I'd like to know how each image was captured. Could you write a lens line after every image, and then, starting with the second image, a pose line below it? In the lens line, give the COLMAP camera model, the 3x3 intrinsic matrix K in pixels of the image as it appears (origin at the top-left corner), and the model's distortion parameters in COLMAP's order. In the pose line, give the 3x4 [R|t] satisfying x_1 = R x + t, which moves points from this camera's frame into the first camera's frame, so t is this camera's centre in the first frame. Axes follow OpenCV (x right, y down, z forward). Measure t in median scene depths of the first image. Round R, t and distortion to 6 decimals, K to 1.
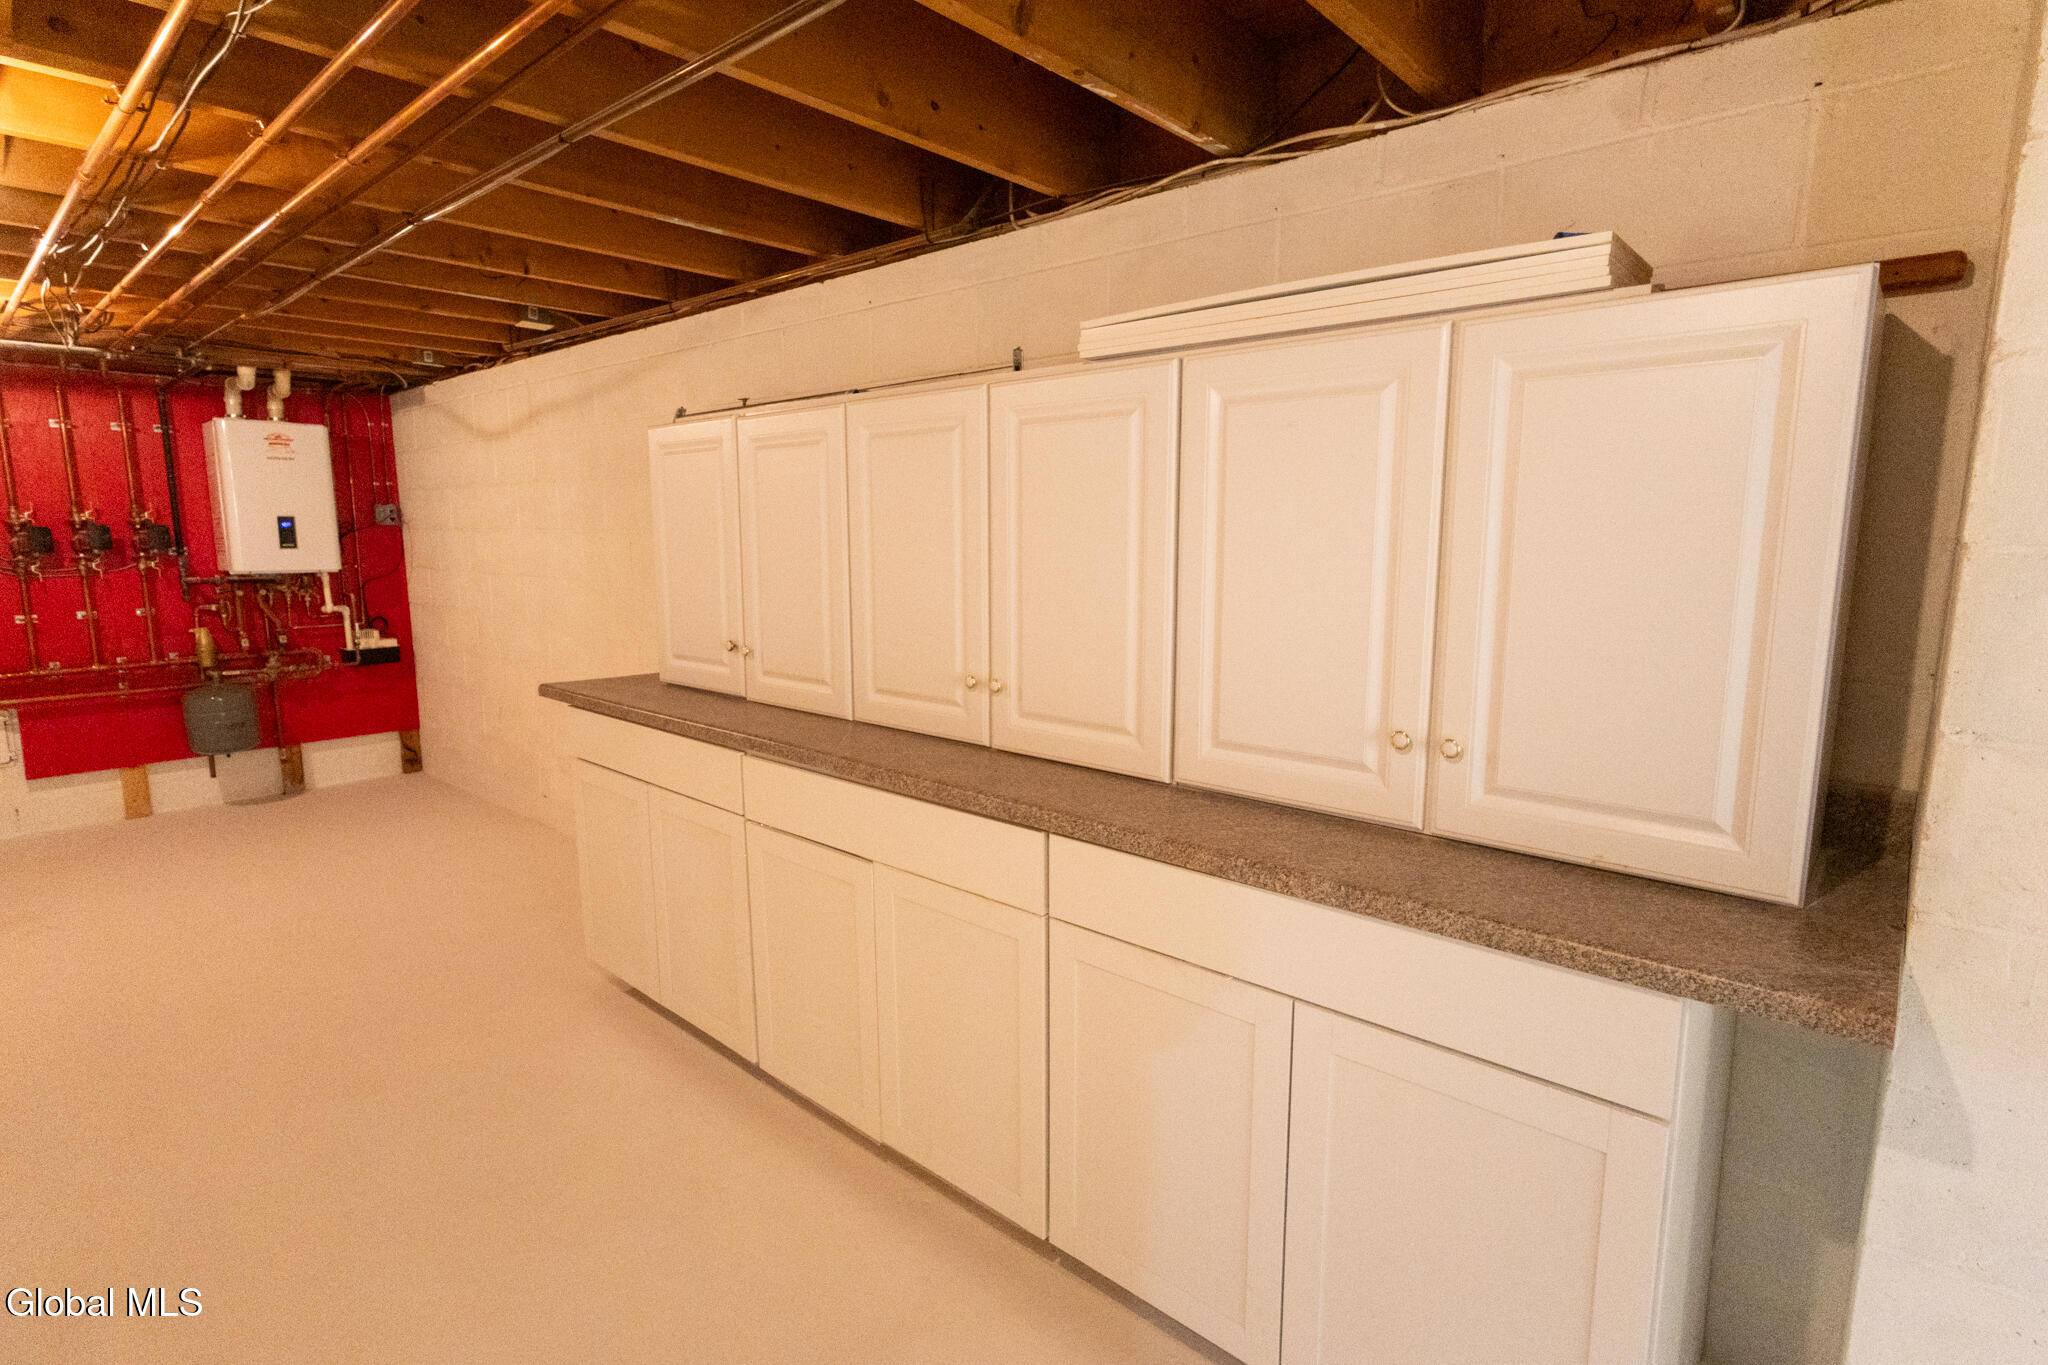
lens RADIAL K [[1004.0, 0, 1035.4], [0, 1004.0, 680.8], [0, 0, 1]] dist [-0.000559, 0.001093]
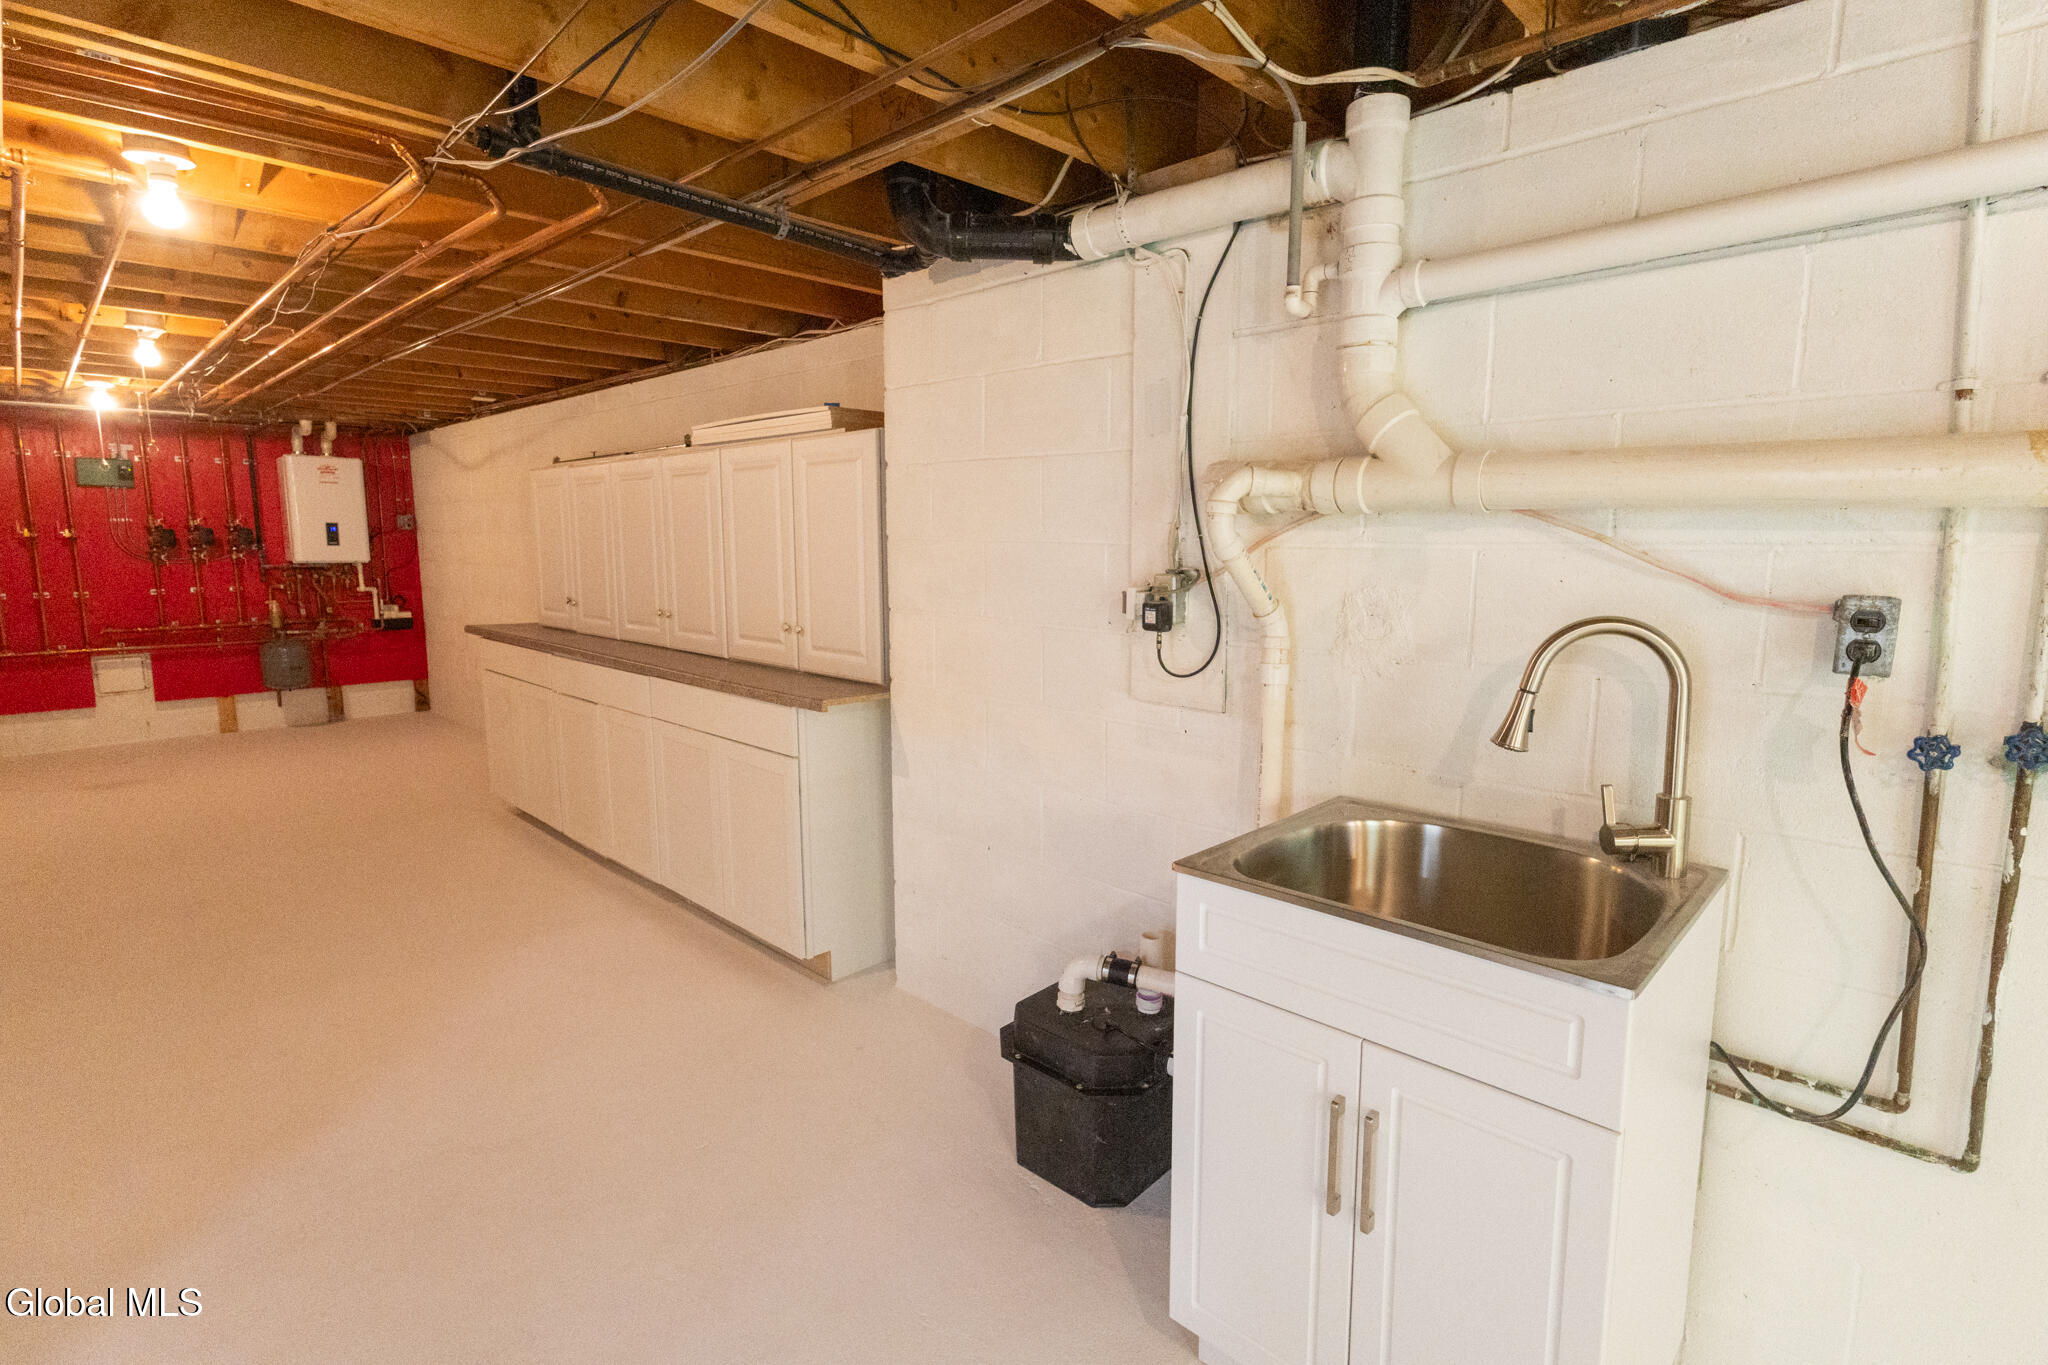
lens RADIAL K [[959.6, 0, 1011.7], [0, 959.6, 676.7], [0, 0, 1]] dist [0.002174, 0.001485]
pose [[0.998878, 0.011663, -0.045903, 0.284487], [-0.011994, 0.999904, -0.006941, 0.052595], [0.045817, 0.007484, 0.998922, -0.319437]]
